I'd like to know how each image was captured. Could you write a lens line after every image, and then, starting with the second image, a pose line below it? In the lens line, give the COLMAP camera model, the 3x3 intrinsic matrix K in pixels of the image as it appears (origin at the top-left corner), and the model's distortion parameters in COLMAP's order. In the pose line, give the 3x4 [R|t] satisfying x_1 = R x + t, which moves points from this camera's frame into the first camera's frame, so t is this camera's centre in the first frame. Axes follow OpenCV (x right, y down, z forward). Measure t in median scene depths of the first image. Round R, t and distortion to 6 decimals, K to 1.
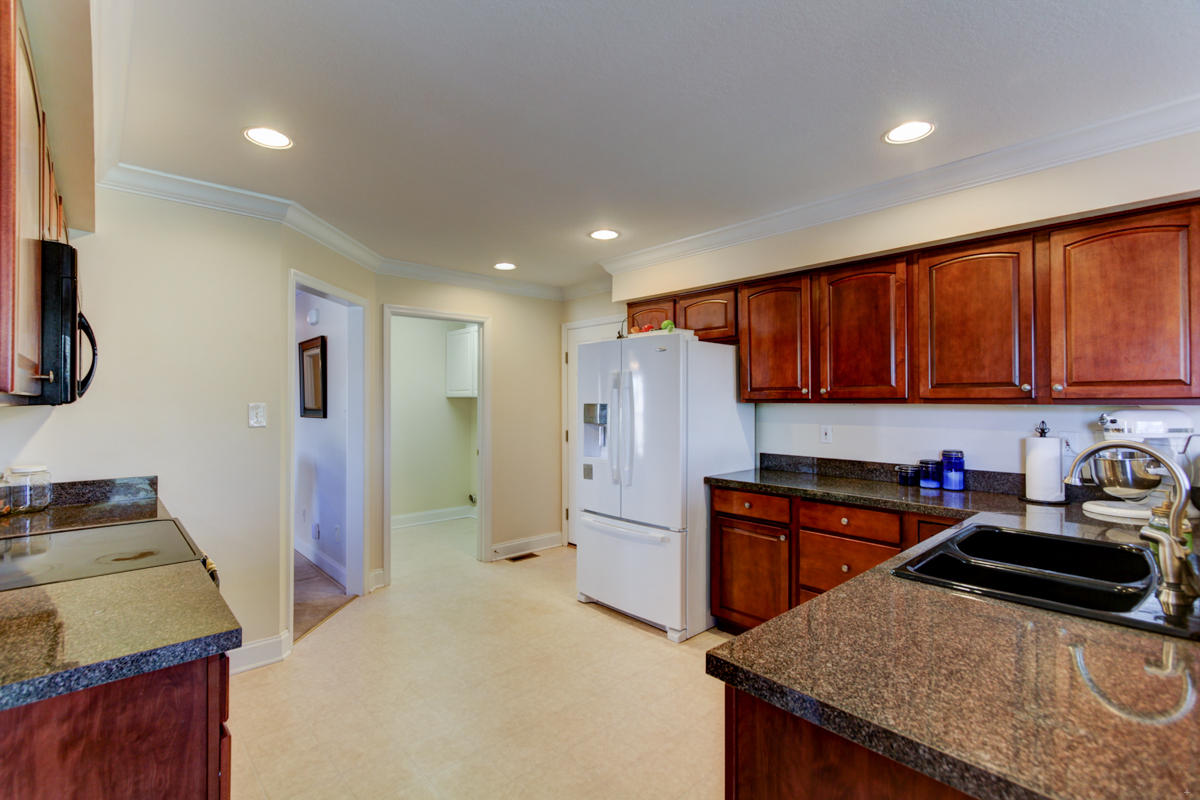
lens RADIAL K [[546.2, 0, 597.5], [0, 546.2, 394.7], [0, 0, 1]] dist [-0.004227, -0.002286]
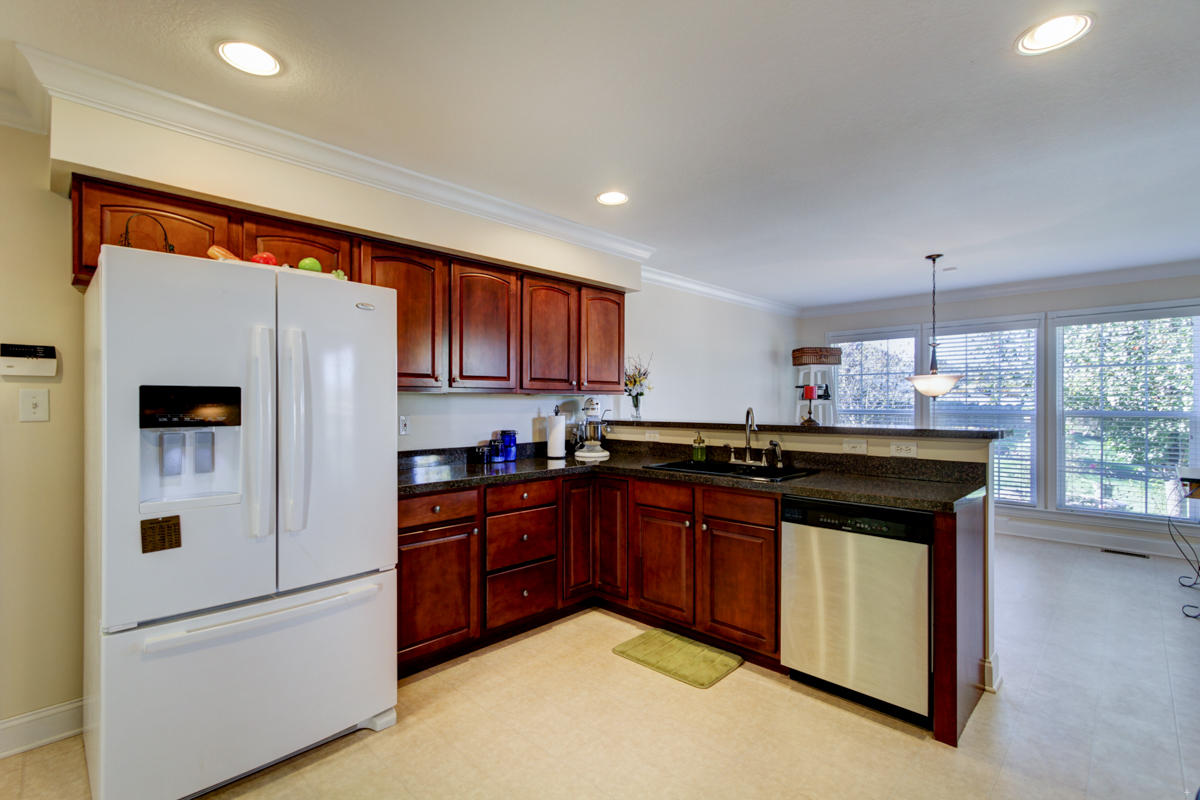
lens RADIAL K [[546.2, 0, 579.8], [0, 546.2, 400.0], [0, 0, 1]] dist [-0.004227, -0.002286]
pose [[-0.042354, 0.010390, 0.999049, -0.634857], [-0.005956, 0.999926, -0.010652, 0.043365], [-0.999085, -0.006402, -0.042289, 0.876391]]
